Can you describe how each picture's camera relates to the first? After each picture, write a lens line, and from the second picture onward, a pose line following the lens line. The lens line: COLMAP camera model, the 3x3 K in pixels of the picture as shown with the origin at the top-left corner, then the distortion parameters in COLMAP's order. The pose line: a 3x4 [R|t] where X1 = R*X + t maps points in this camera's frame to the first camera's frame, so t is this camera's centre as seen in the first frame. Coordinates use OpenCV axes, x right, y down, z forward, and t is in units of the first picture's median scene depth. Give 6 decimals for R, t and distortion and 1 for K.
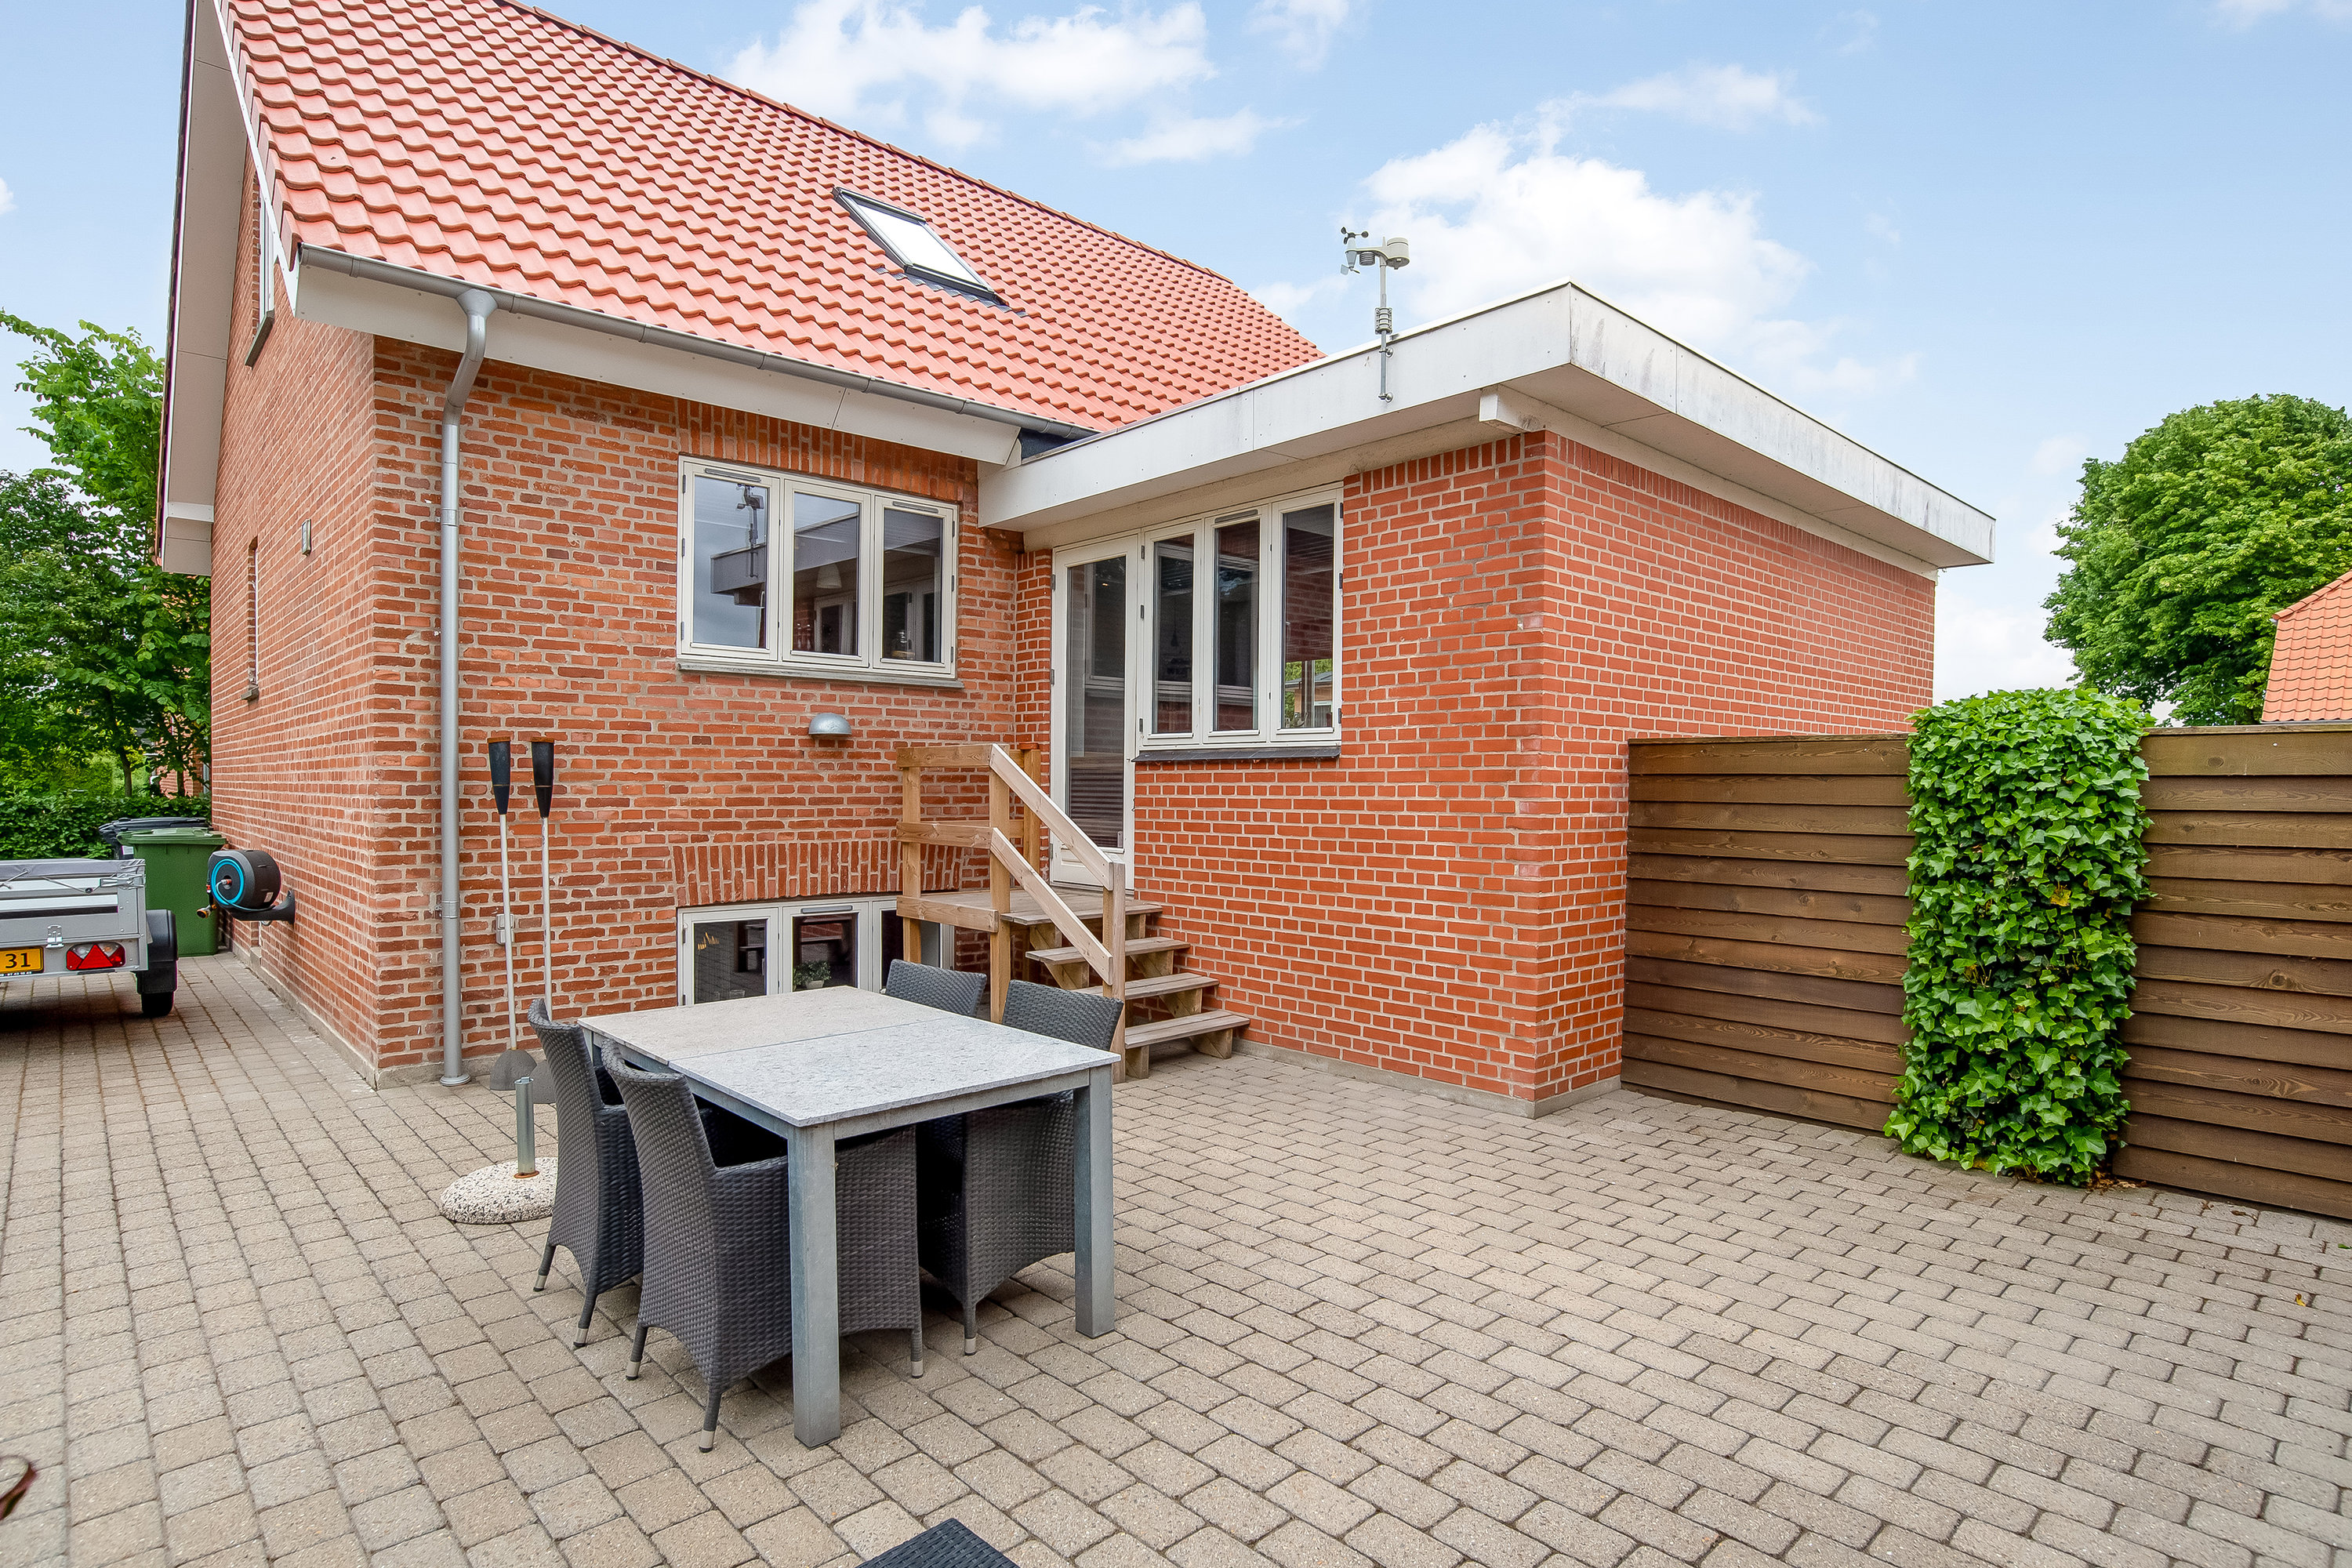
lens RADIAL K [[1231.6, 0, 1197.8], [0, 1231.6, 830.8], [0, 0, 1]] dist [-0.044702, 0.002042]
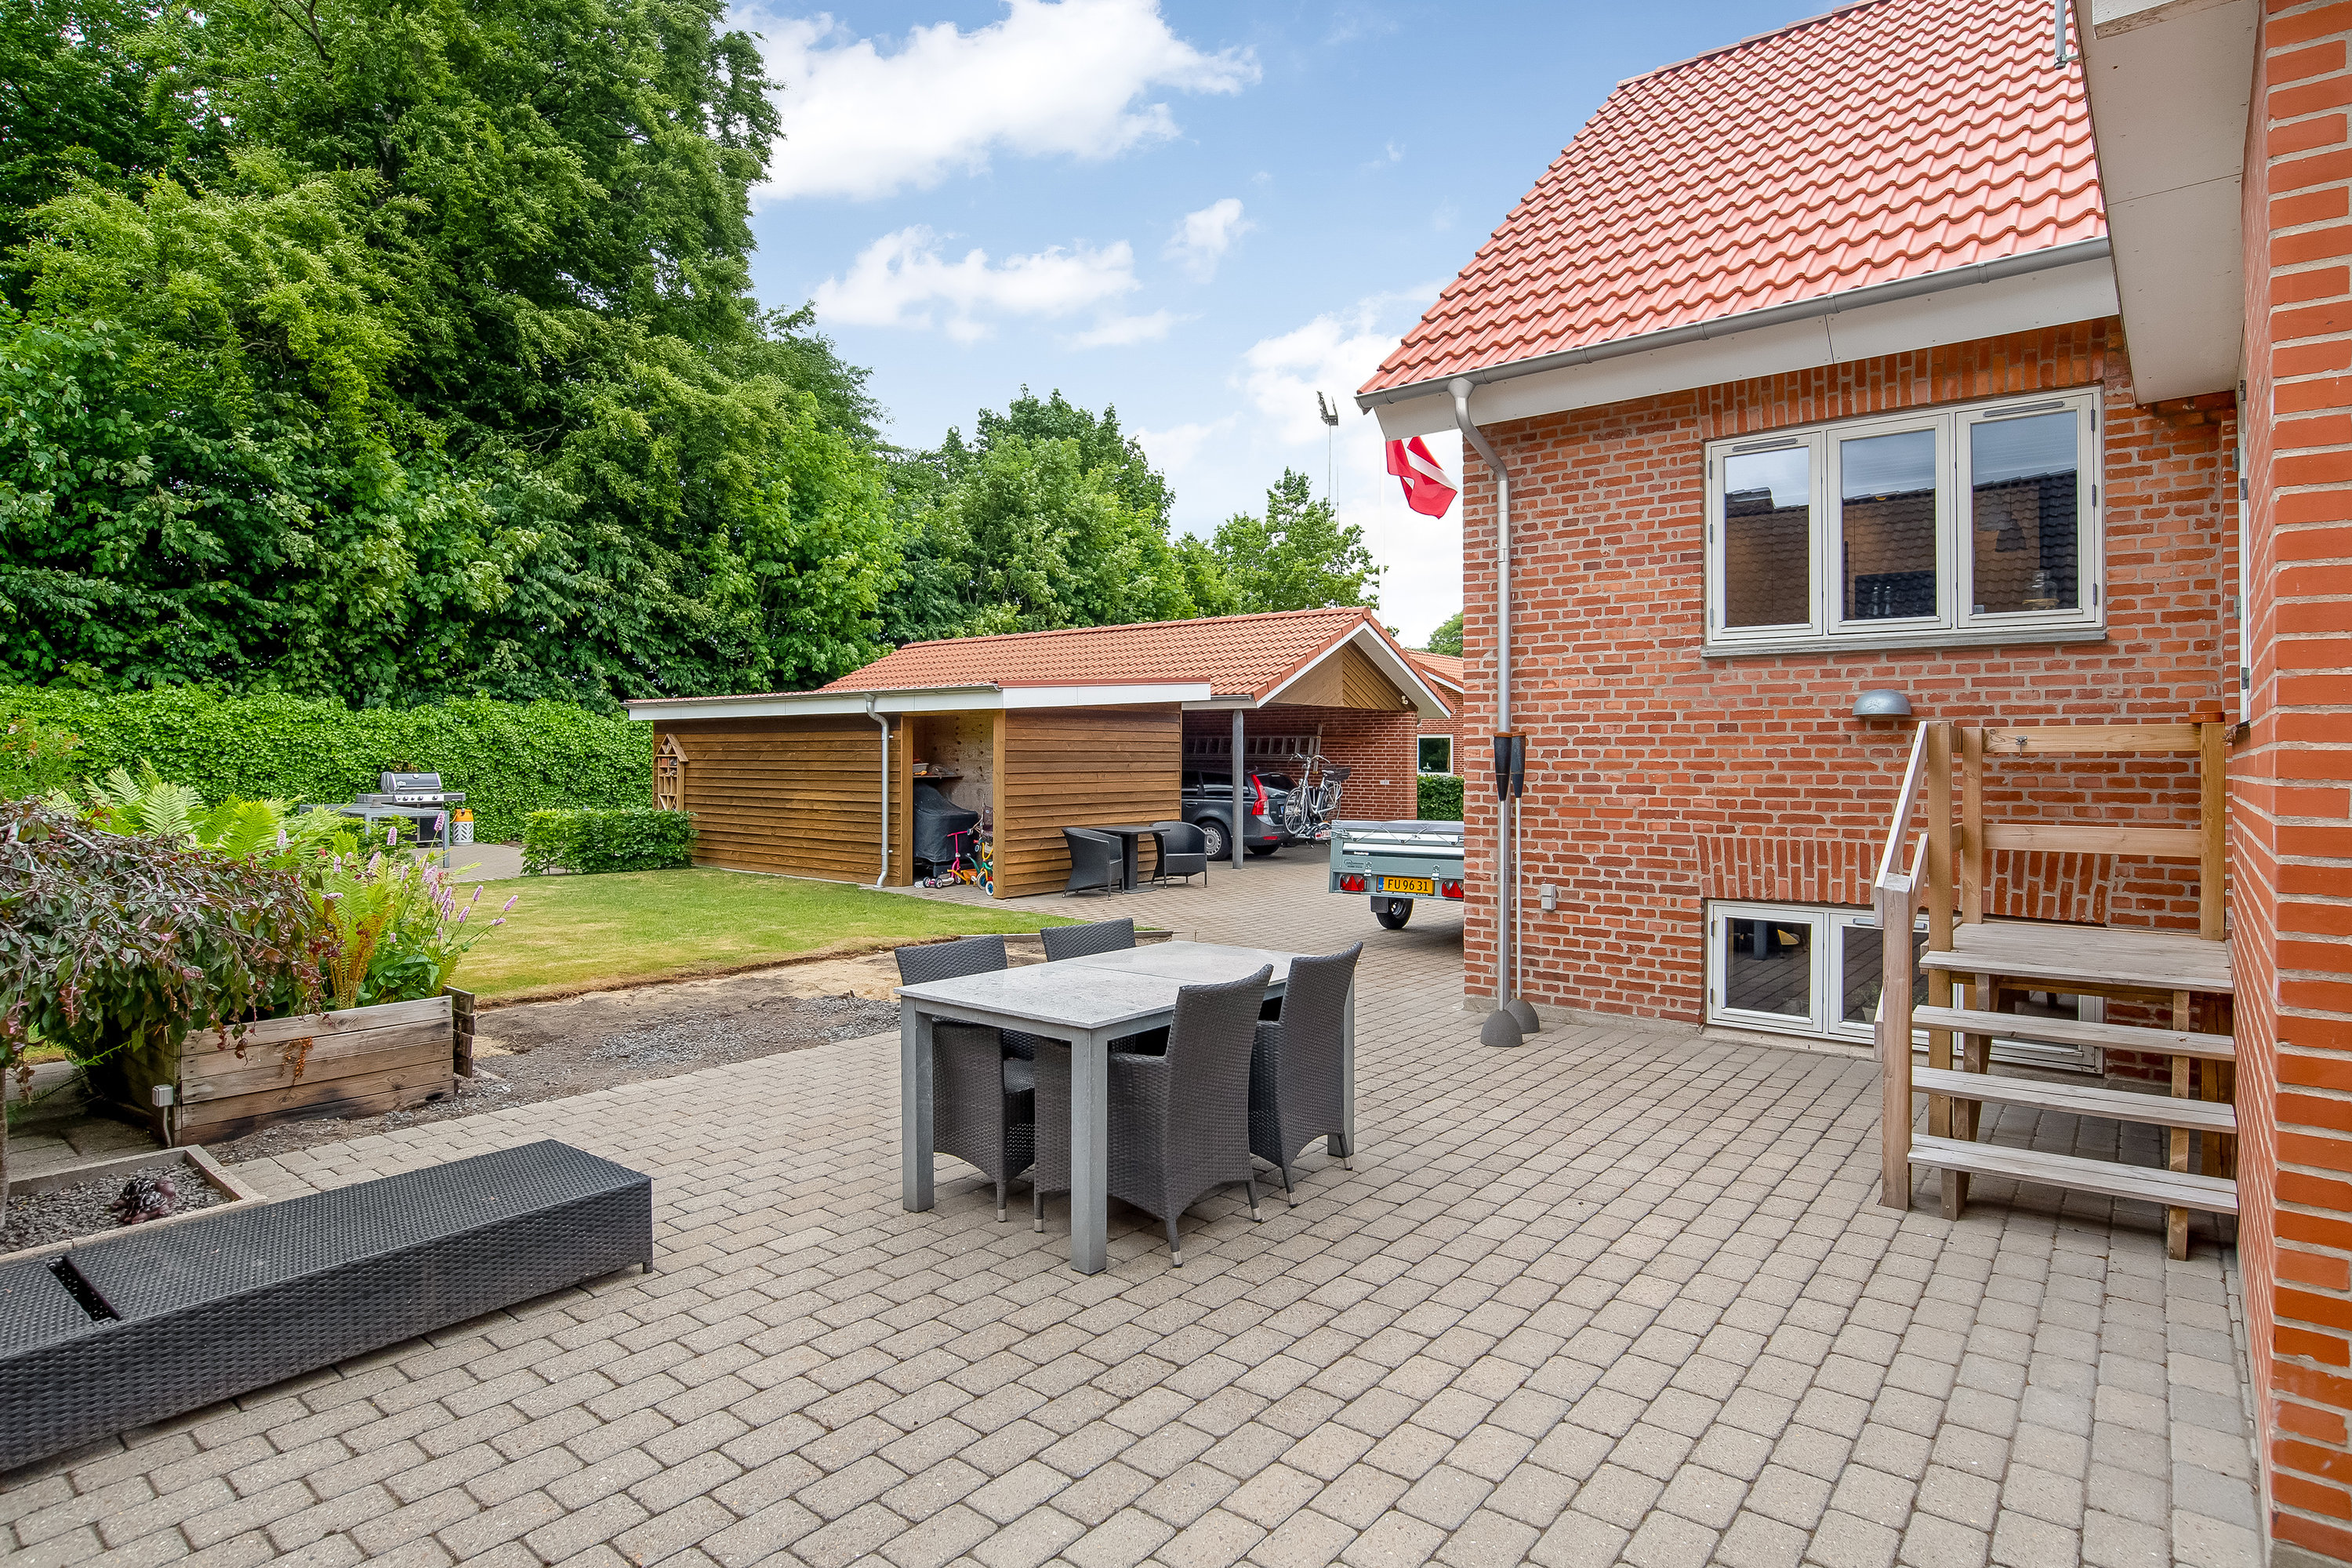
lens RADIAL K [[1231.6, 0, 1161.0], [0, 1231.6, 752.9], [0, 0, 1]] dist [-0.044702, 0.002042]
pose [[0.120525, -0.011523, -0.992643, 0.502654], [-0.040445, 0.999045, -0.016508, -0.020516], [0.991886, 0.042137, 0.119944, 0.446764]]
